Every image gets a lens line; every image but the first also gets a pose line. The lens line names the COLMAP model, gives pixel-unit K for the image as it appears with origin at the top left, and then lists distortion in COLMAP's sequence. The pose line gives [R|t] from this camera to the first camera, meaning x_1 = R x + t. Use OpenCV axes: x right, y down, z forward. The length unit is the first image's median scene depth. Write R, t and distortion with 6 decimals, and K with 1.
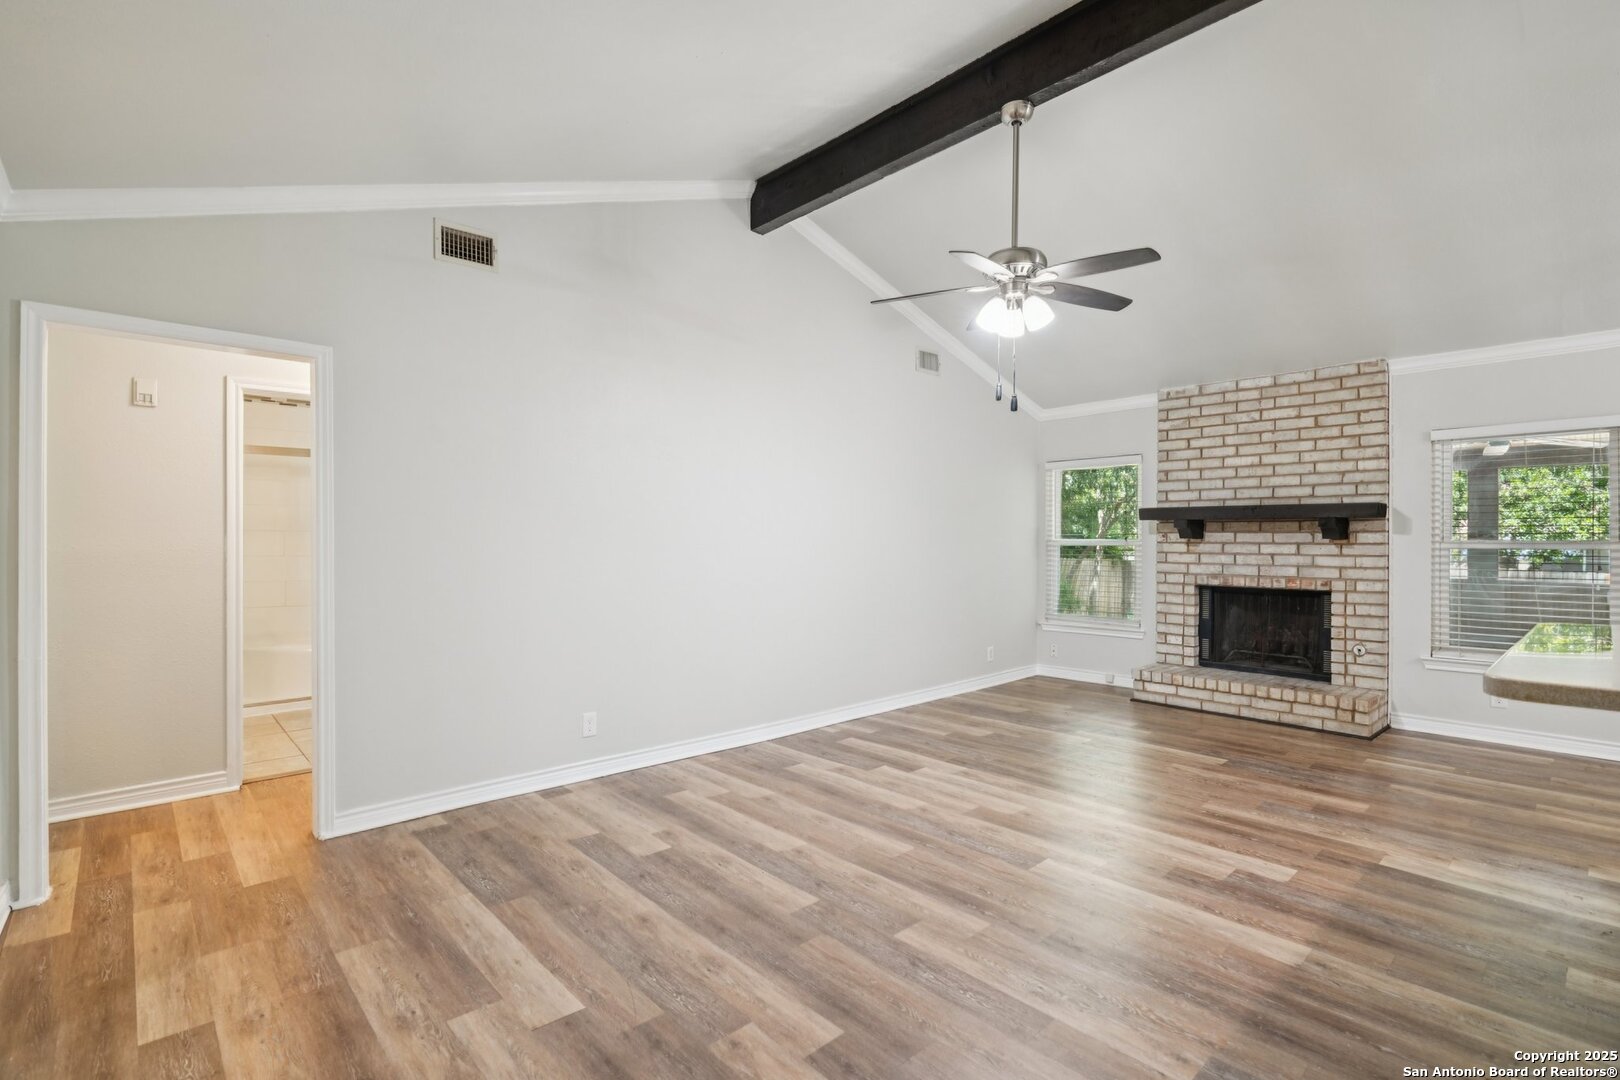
lens RADIAL K [[753.3, 0, 803.0], [0, 753.3, 535.8], [0, 0, 1]] dist [-0.006425, 0.001835]
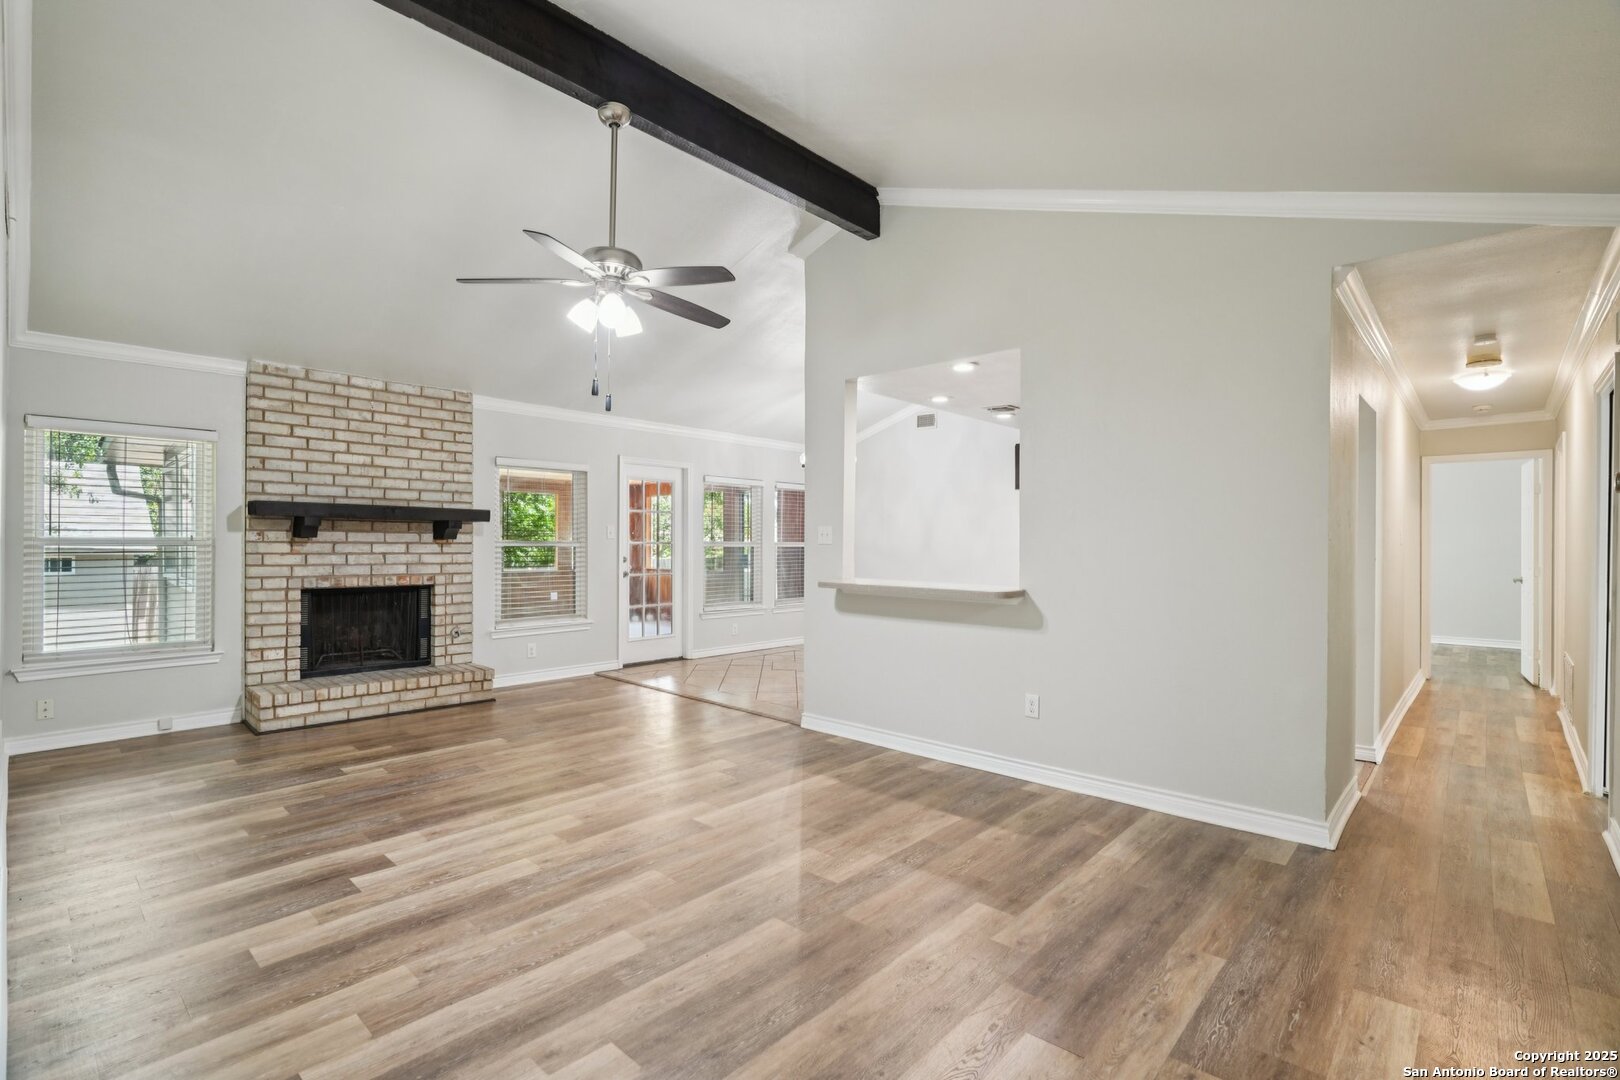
lens RADIAL K [[753.3, 0, 800.4], [0, 753.3, 540.7], [0, 0, 1]] dist [-0.006425, 0.001835]
pose [[-0.093837, 0.001557, 0.995586, -0.480221], [-0.010316, 0.999944, -0.002536, 0.003890], [-0.995534, -0.010508, -0.093816, 0.547550]]
